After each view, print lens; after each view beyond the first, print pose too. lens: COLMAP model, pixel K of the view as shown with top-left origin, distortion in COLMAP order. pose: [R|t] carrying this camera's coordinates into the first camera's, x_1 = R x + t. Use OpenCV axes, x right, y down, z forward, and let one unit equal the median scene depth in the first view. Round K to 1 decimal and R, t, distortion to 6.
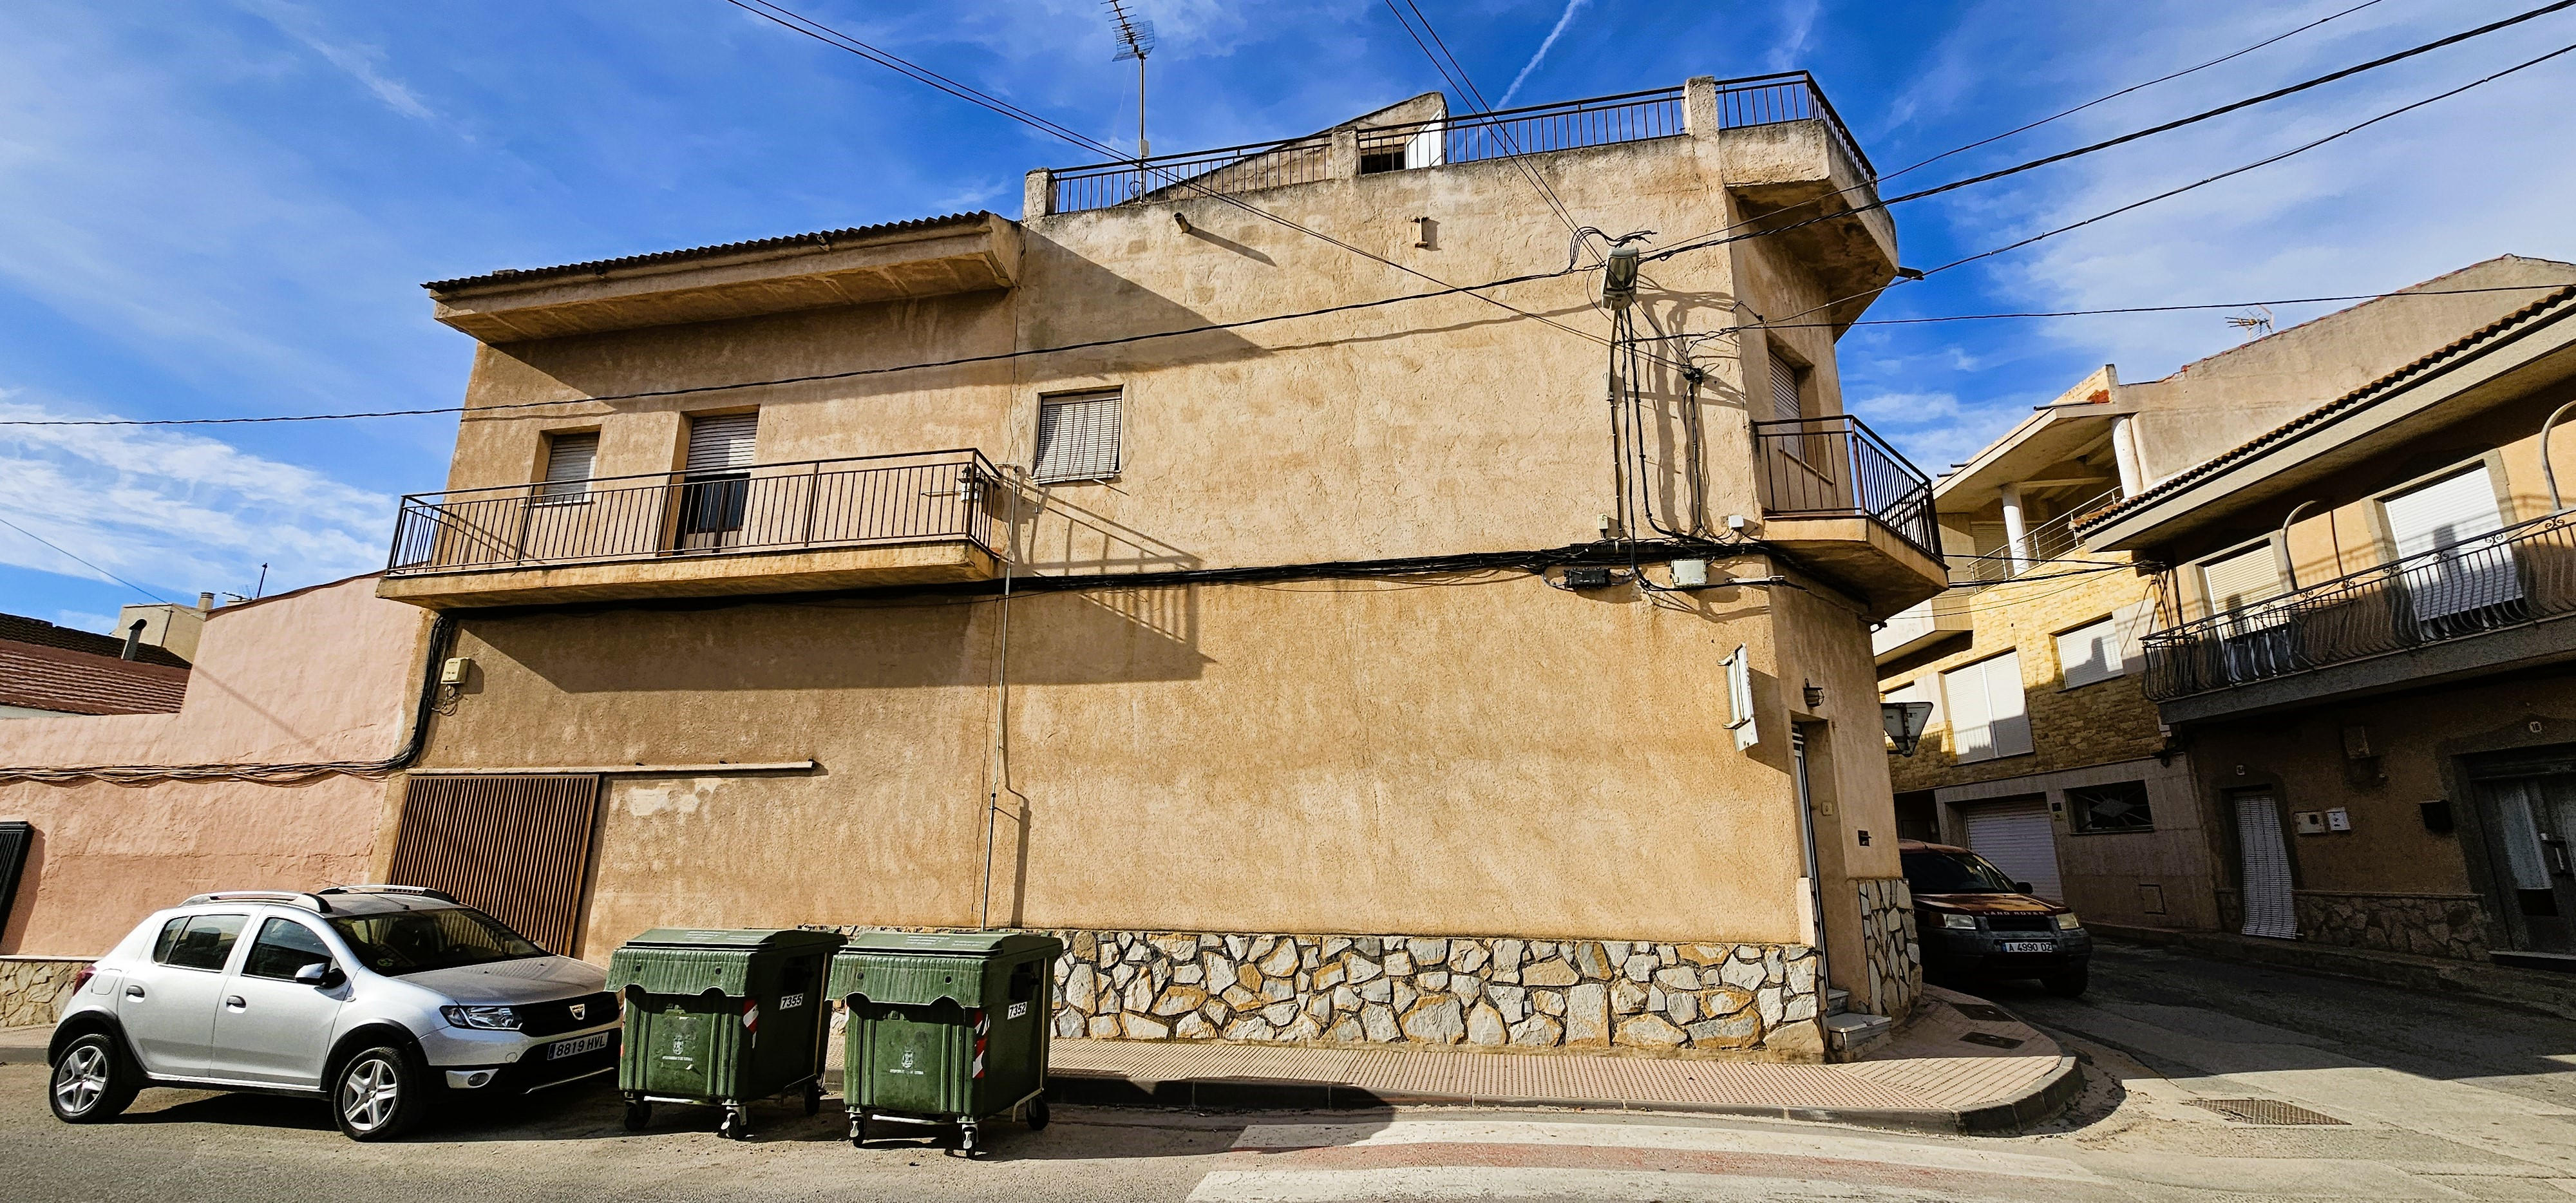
lens RADIAL K [[1053.8, 0, 1282.5], [0, 1053.8, 606.7], [0, 0, 1]] dist [0.001038, 0.000102]
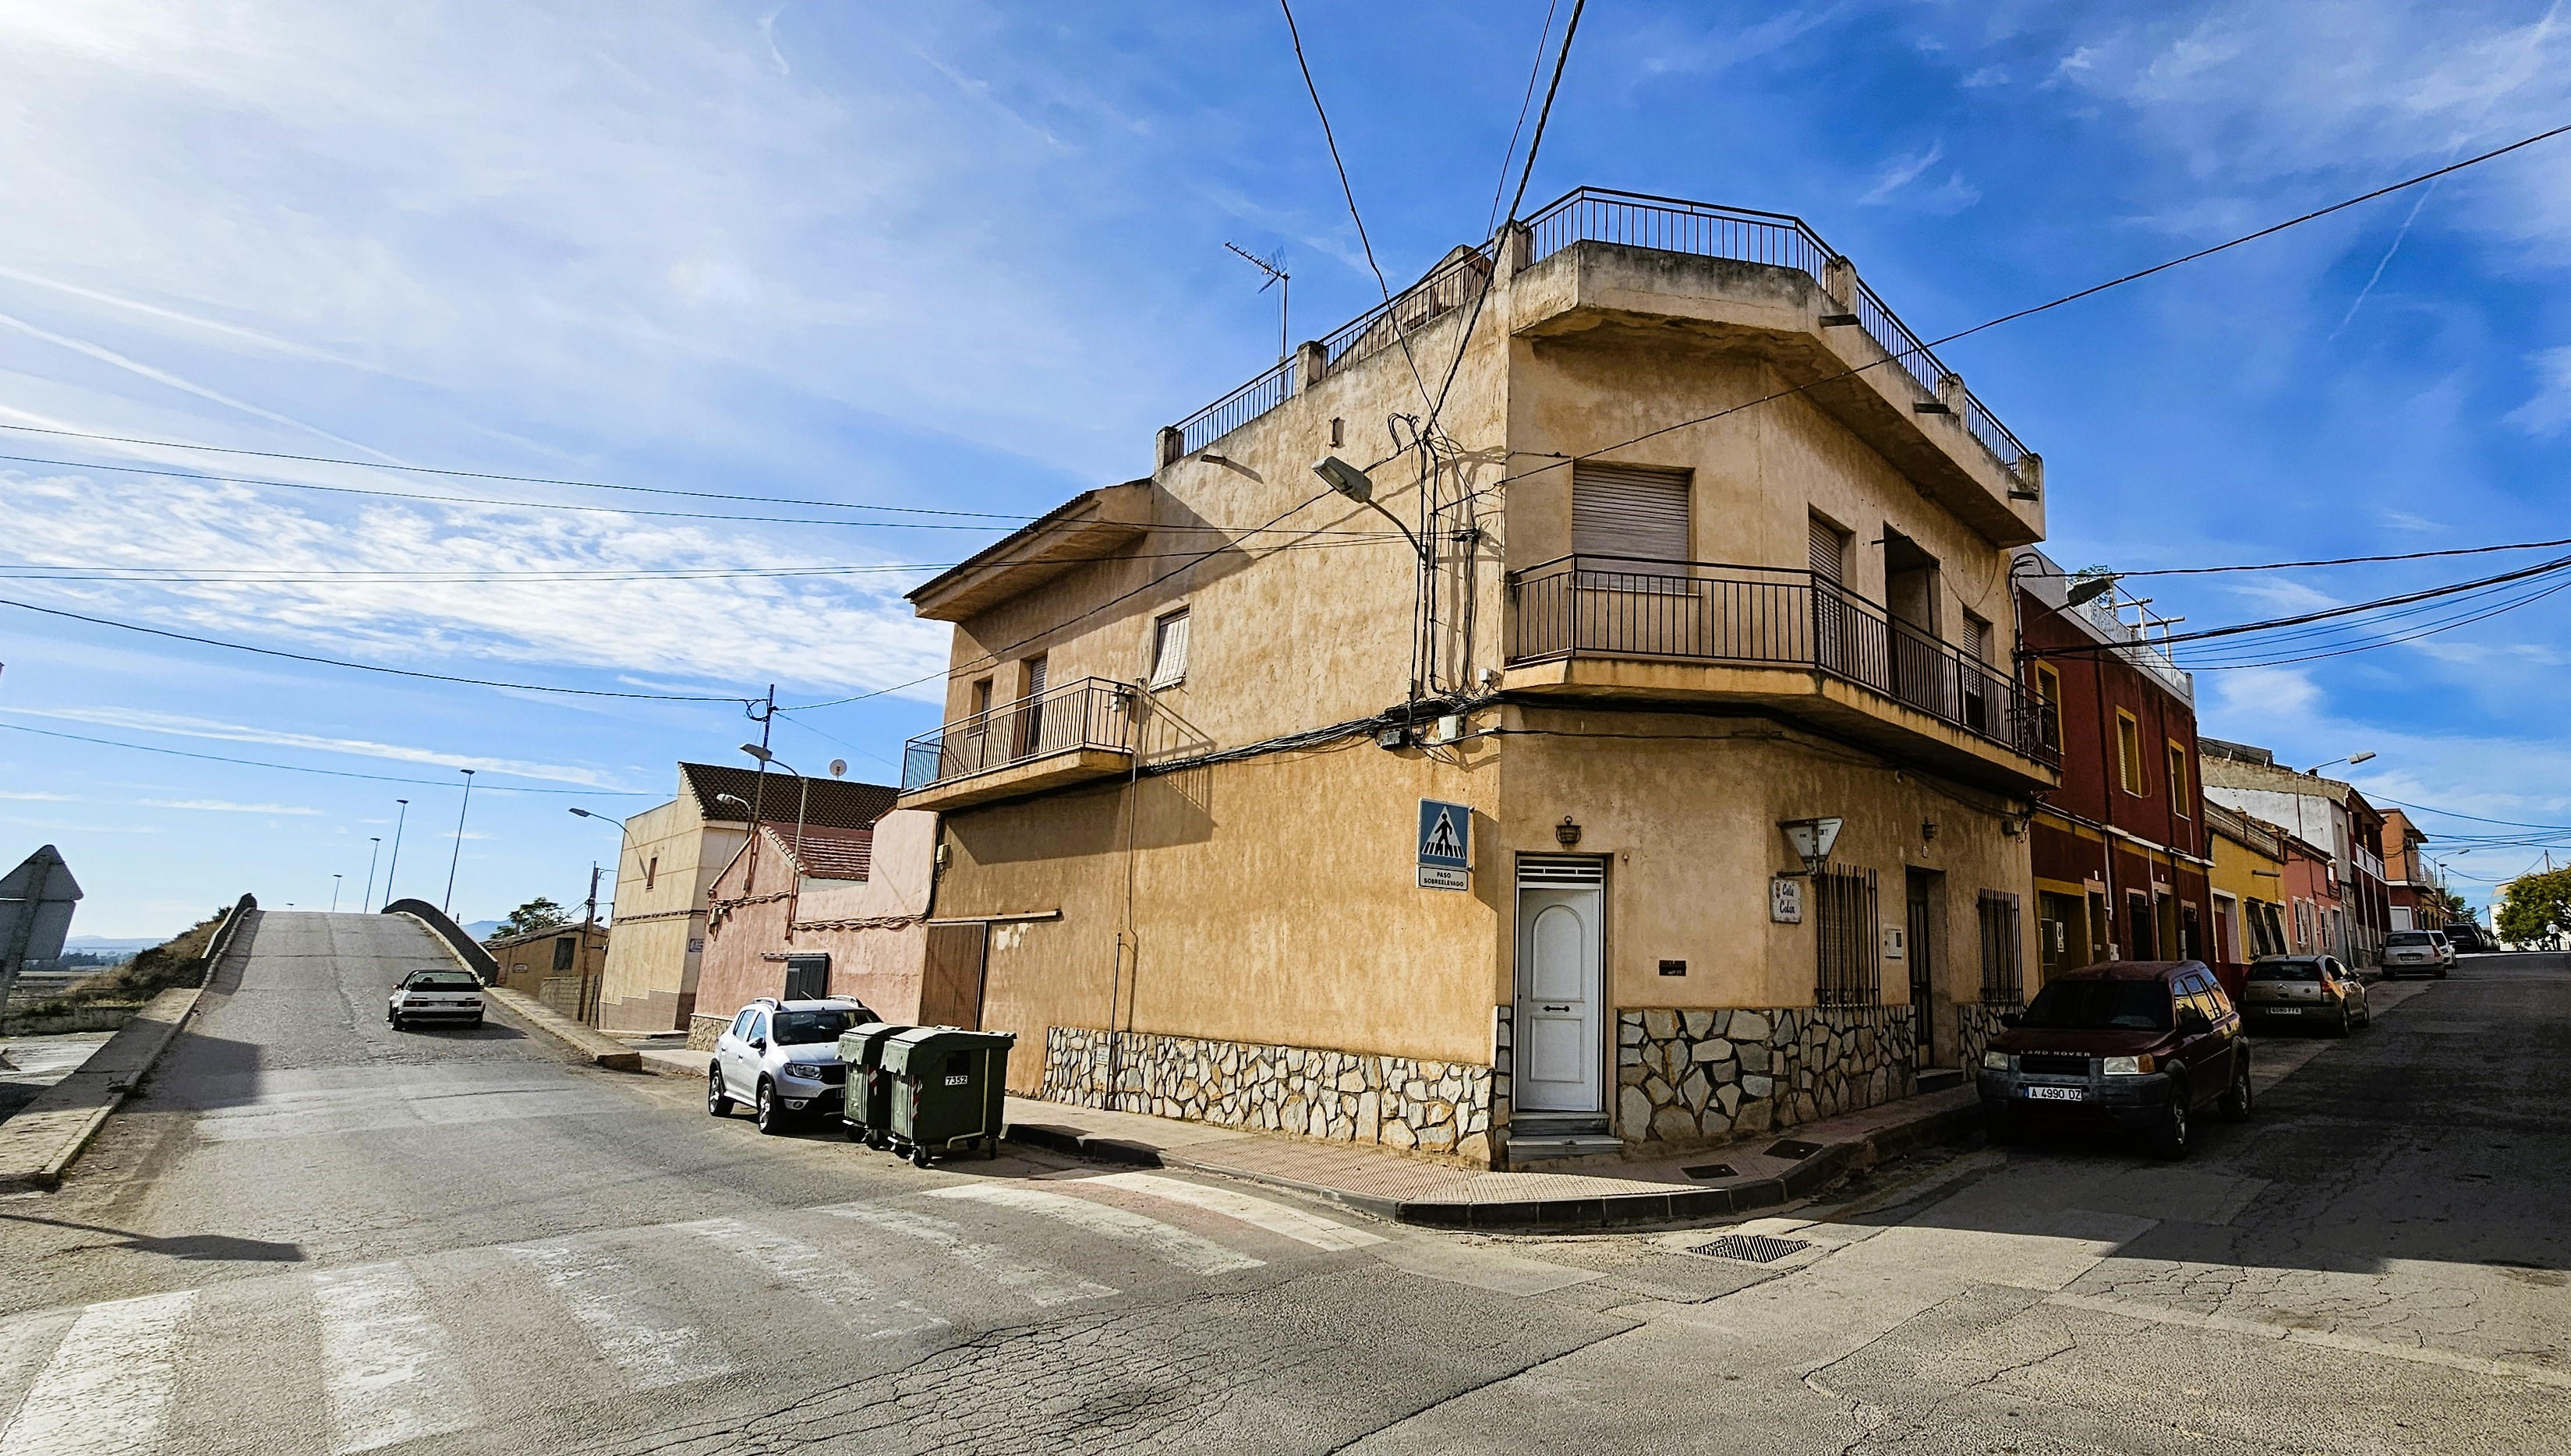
lens RADIAL K [[1100.3, 0, 1292.4], [0, 1100.3, 771.8], [0, 0, 1]] dist [0.002216, 0.000030]
pose [[0.829231, -0.098874, -0.550091, 0.829310], [0.129372, 0.991454, 0.016816, -0.026098], [0.543727, -0.085110, 0.834935, -0.040492]]
